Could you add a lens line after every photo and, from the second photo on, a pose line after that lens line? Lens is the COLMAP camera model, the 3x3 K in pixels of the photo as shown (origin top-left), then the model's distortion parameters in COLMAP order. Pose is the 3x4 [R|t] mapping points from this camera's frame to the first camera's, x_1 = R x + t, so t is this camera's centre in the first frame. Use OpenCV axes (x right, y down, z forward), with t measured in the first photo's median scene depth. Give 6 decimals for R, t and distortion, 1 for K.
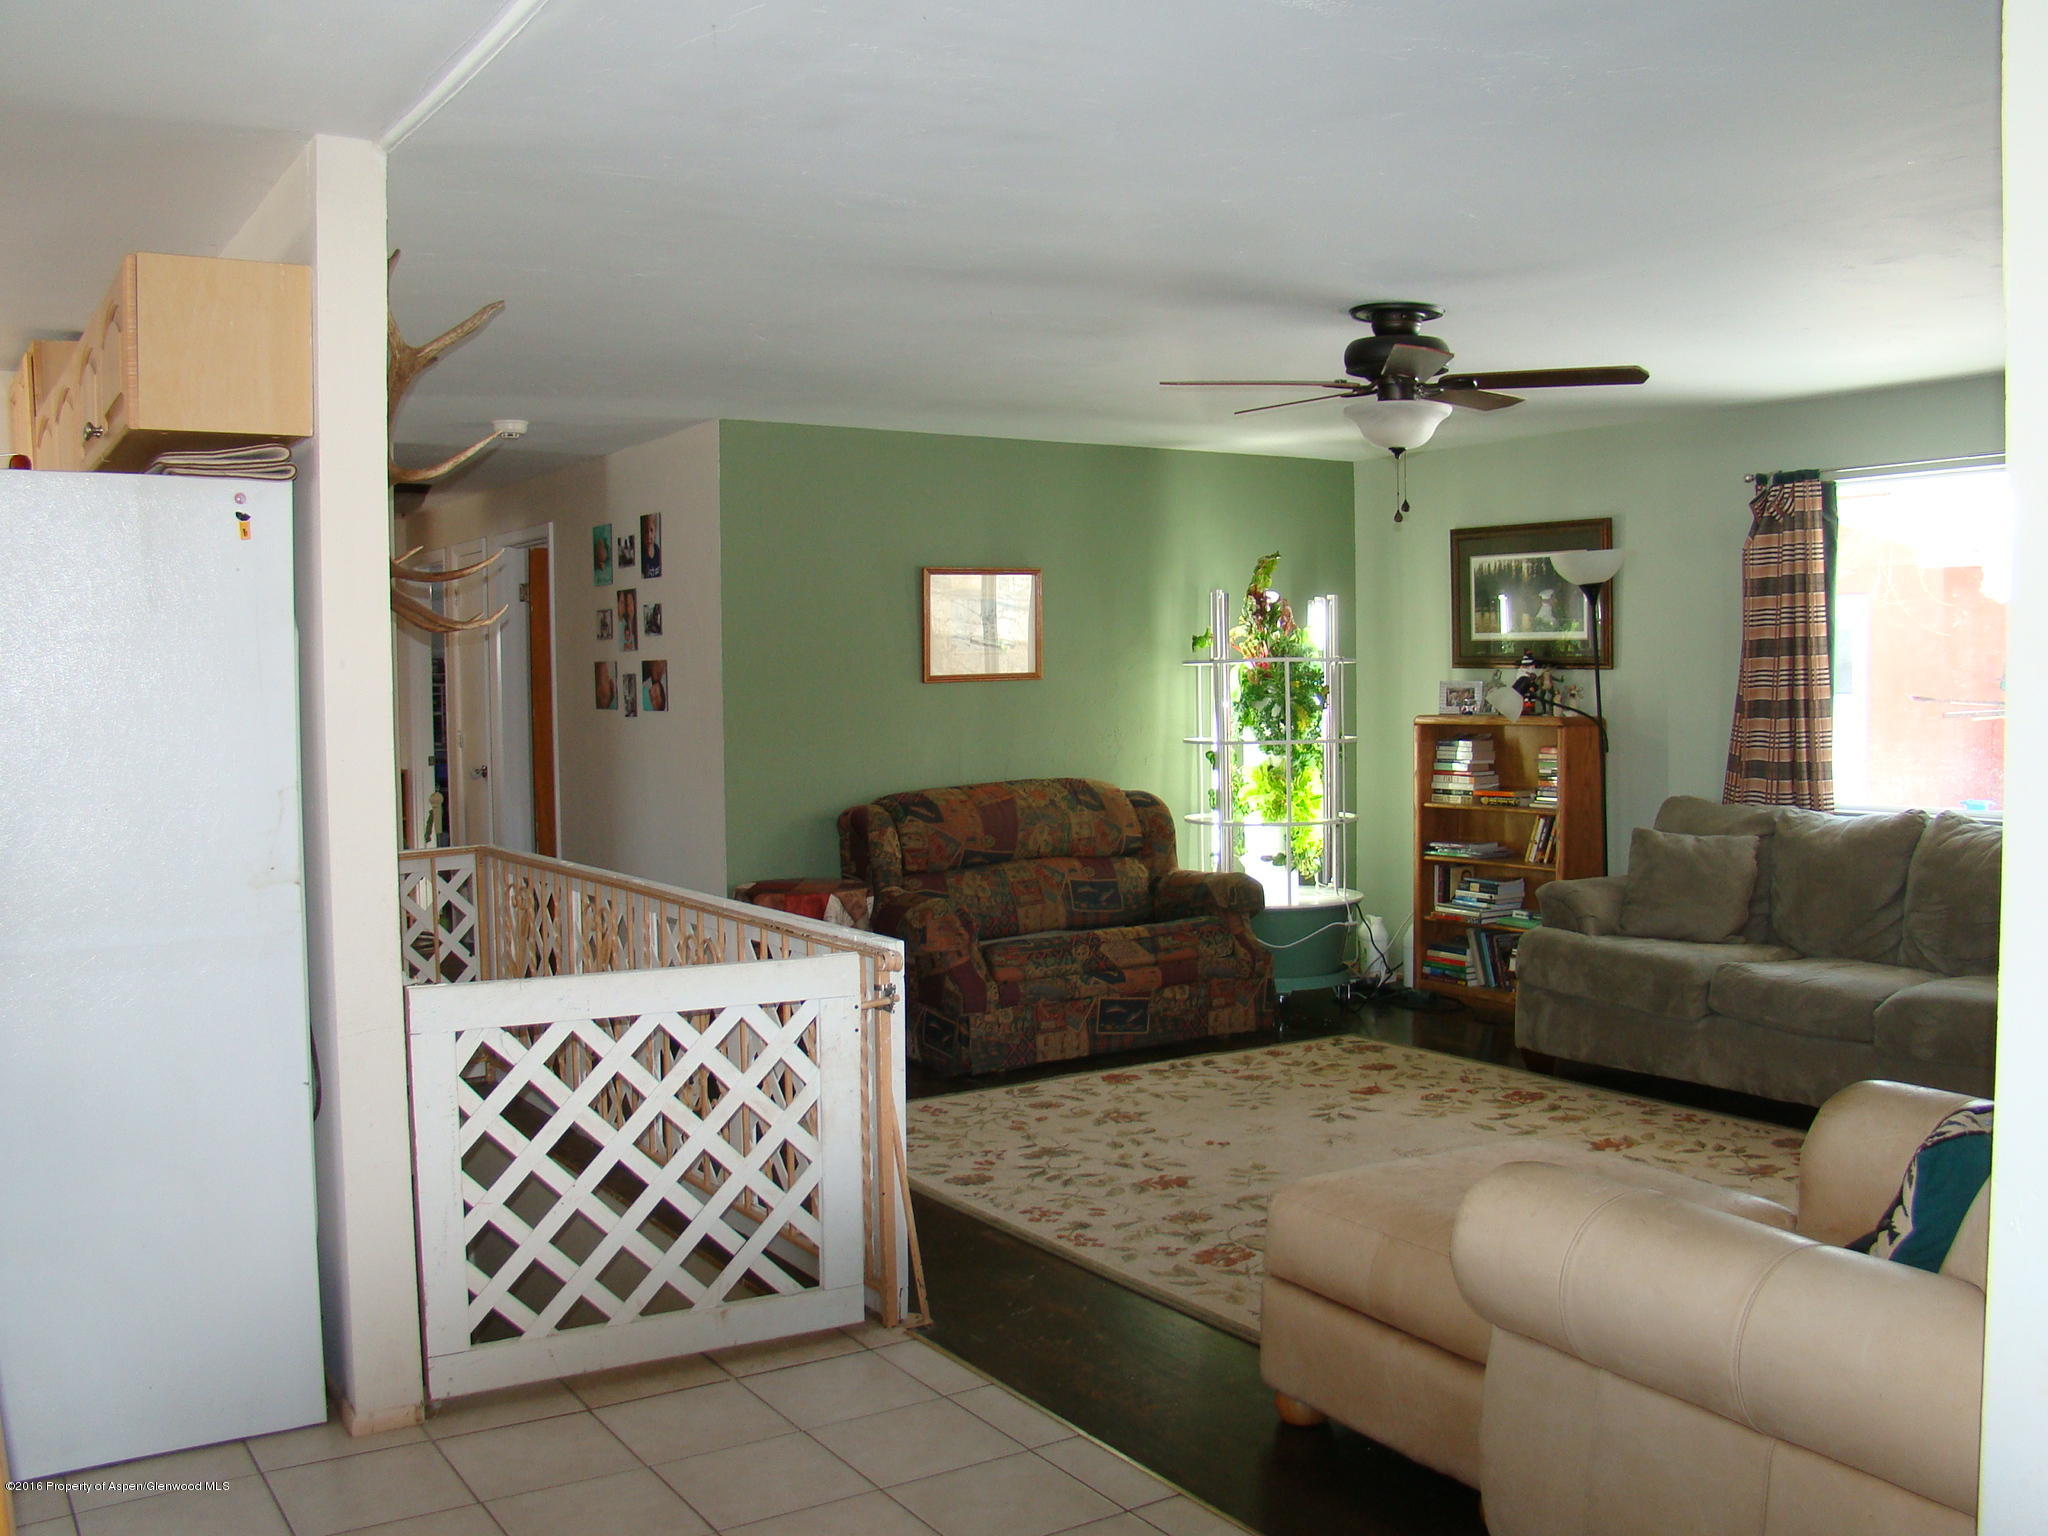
lens RADIAL K [[1855.8, 0, 1024.0], [0, 1855.8, 768.0], [0, 0, 1]] dist [-0.217986, 0.155049]
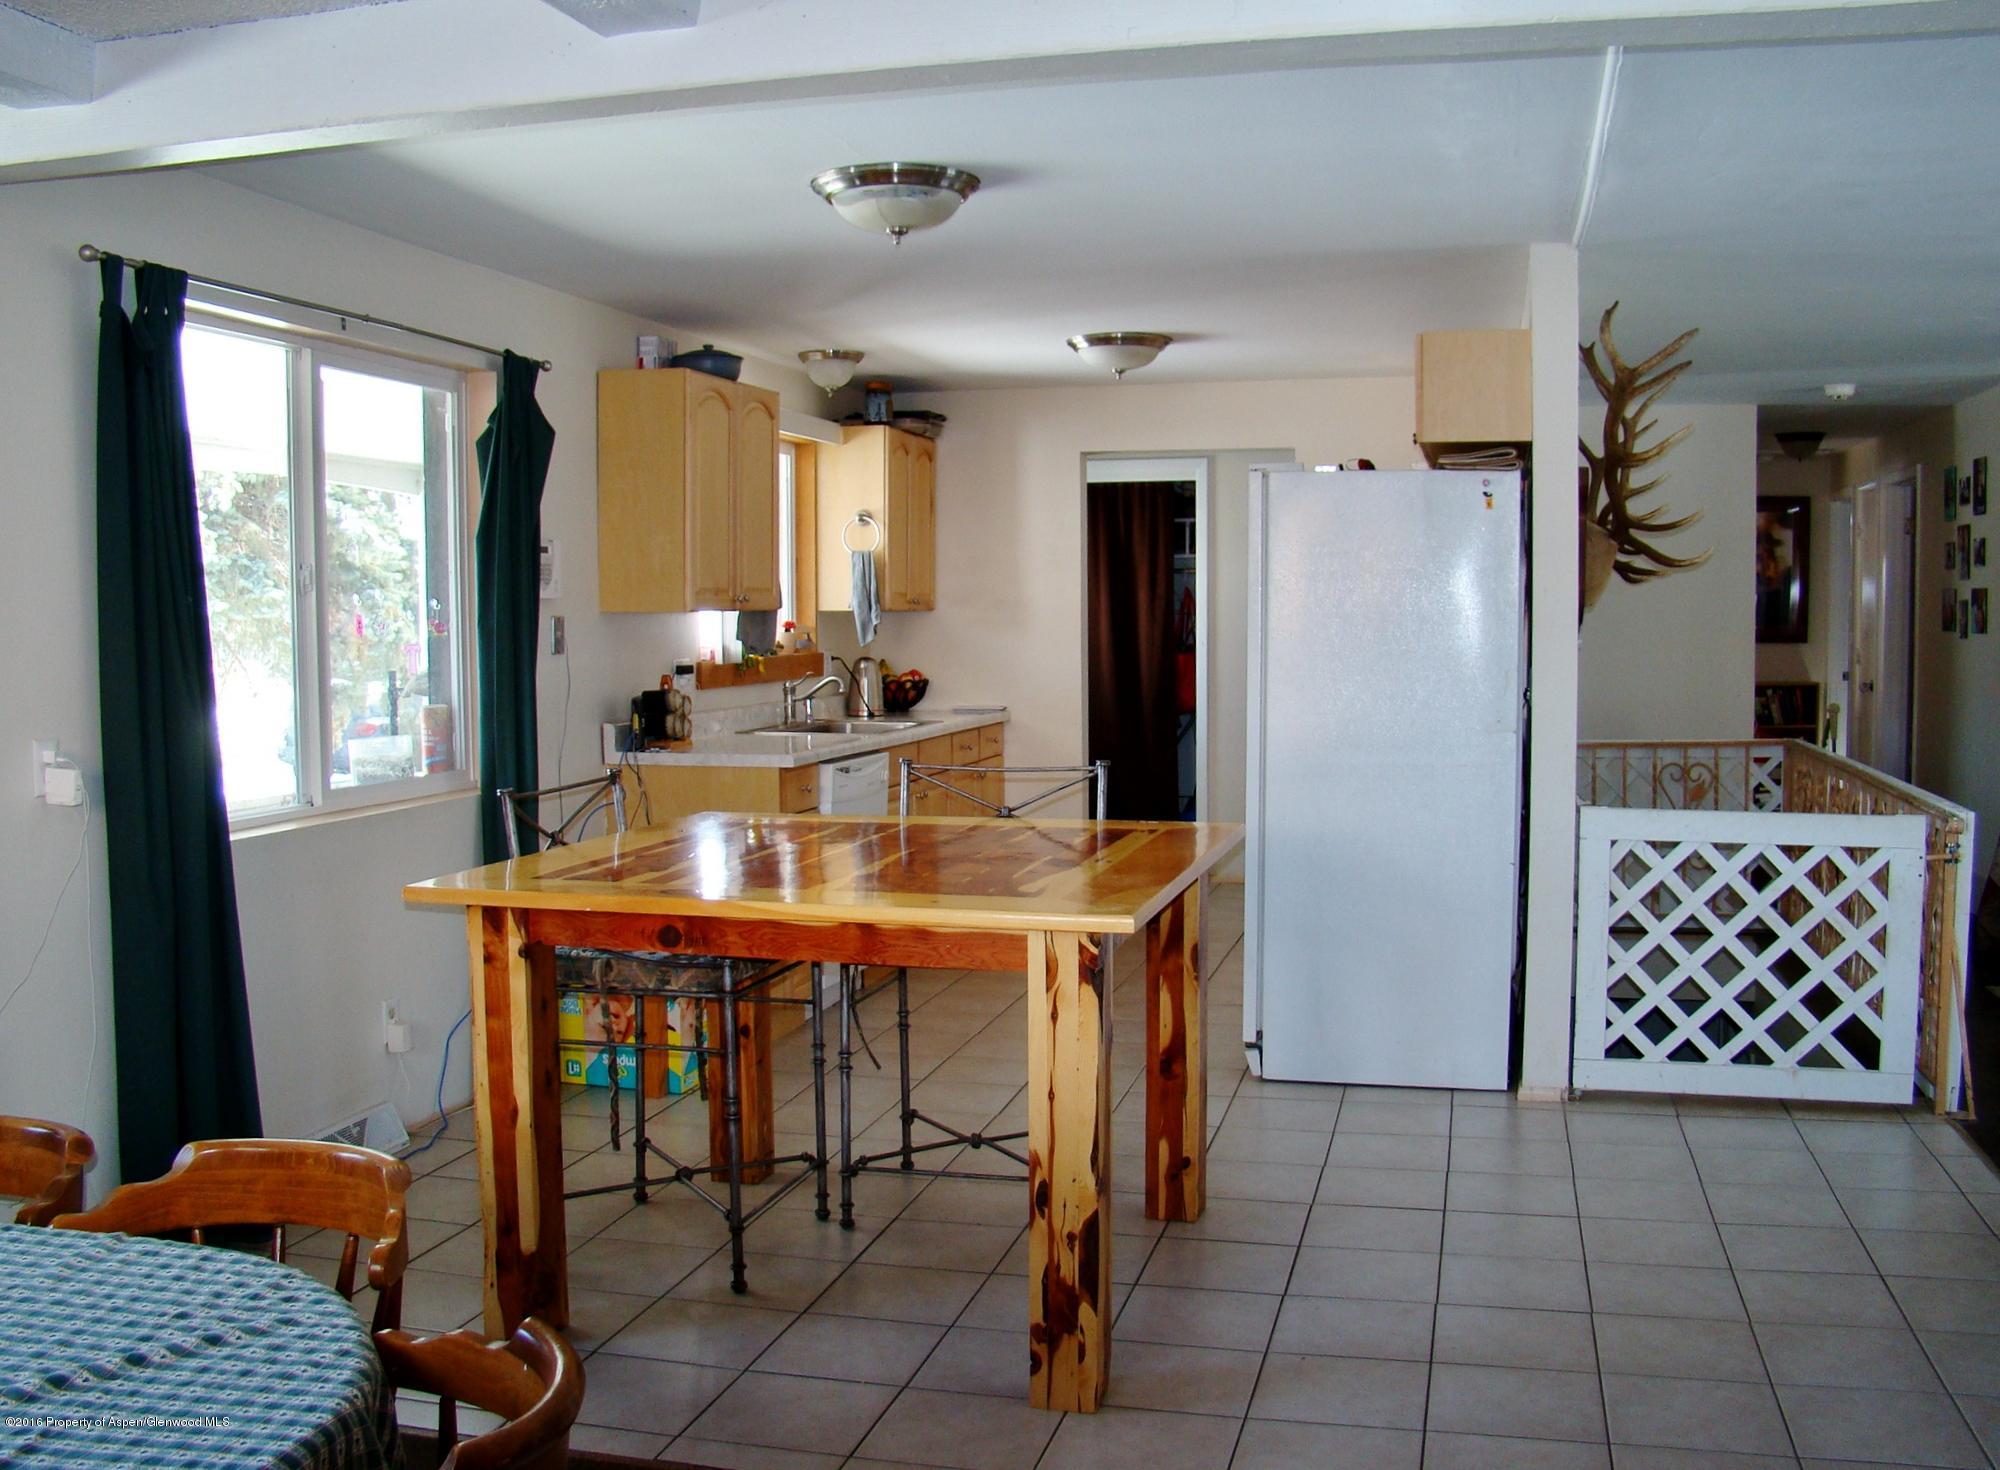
lens RADIAL K [[1769.3, 0, 1000.0], [0, 1769.3, 735.0], [0, 0, 1]] dist [-0.157241, 0.012736]
pose [[0.662743, 0.056189, -0.746736, 0.372842], [-0.034236, 0.998412, 0.044741, 0.012762], [0.748064, -0.004086, 0.663614, -0.284908]]
